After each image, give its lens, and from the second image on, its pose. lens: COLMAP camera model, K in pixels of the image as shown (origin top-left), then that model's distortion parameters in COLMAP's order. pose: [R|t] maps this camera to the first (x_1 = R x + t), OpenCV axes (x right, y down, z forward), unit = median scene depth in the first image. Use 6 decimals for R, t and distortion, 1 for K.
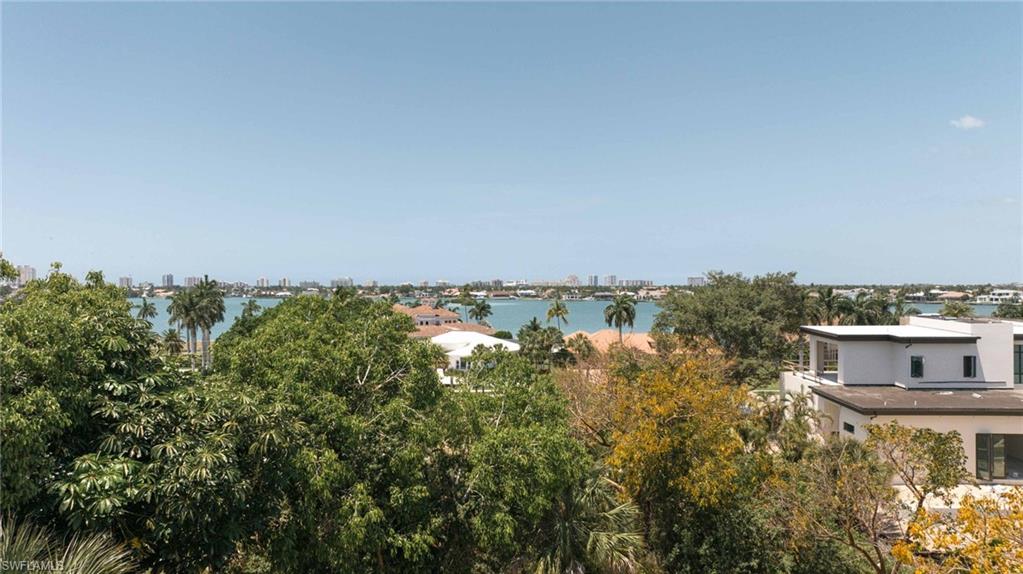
lens RADIAL K [[724.5, 0, 511.5], [0, 724.5, 287.0], [0, 0, 1]] dist [-0.039259, 0.052502]
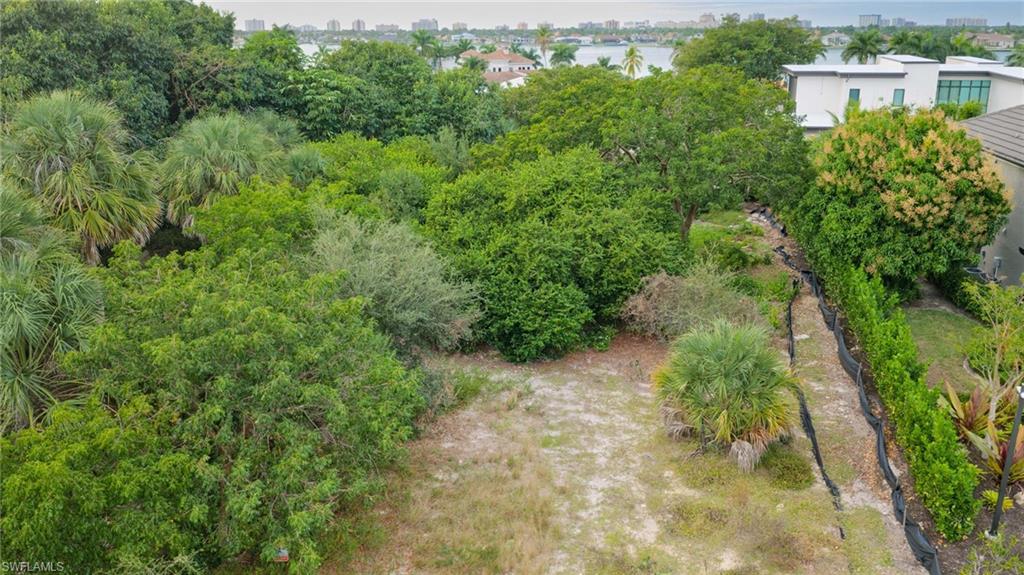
lens RADIAL K [[852.0, 0, 512.0], [0, 852.0, 287.5], [0, 0, 1]] dist [0.037700, -0.082938]
pose [[0.990906, 0.034184, -0.130139, 0.188421], [0.004785, 0.957627, 0.287970, -0.002155], [0.134468, -0.285974, 0.948755, -0.560752]]
